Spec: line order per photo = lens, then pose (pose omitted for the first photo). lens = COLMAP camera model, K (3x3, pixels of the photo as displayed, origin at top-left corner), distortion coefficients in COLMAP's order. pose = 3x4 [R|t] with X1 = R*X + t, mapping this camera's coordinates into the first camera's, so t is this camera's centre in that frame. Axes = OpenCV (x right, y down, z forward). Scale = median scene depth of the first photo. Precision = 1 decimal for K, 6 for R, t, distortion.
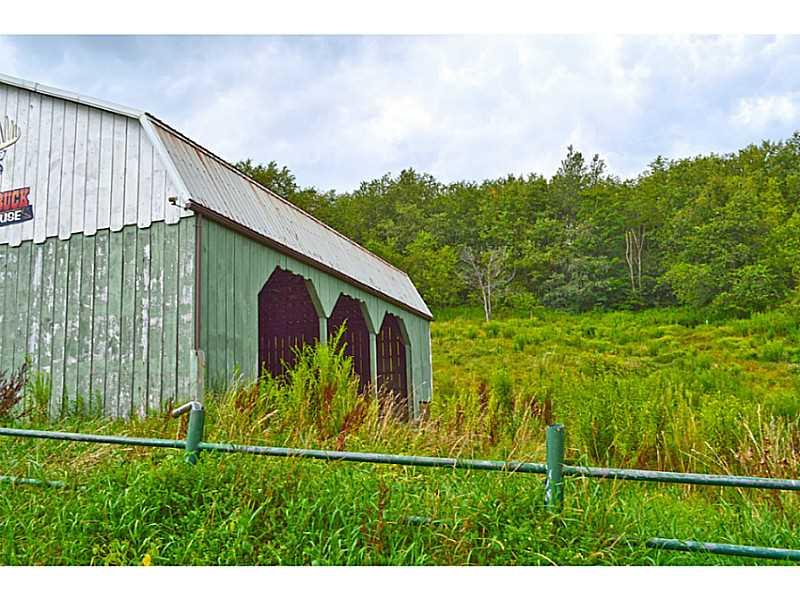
lens RADIAL K [[738.7, 0, 400.0], [0, 738.7, 304.5], [0, 0, 1]] dist [-0.015719, 0.000000]
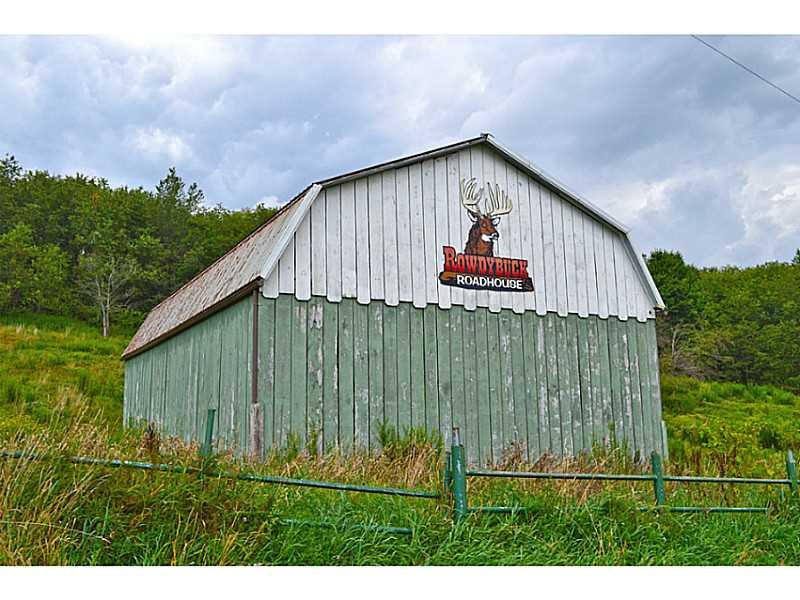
lens RADIAL K [[738.7, 0, 400.3], [0, 738.7, 296.3], [0, 0, 1]] dist [-0.015719, 0.000000]
pose [[0.674398, 0.147249, 0.723536, -1.470613], [-0.127650, 0.988409, -0.082173, 0.007786], [-0.727250, -0.036942, 0.685378, 0.396013]]
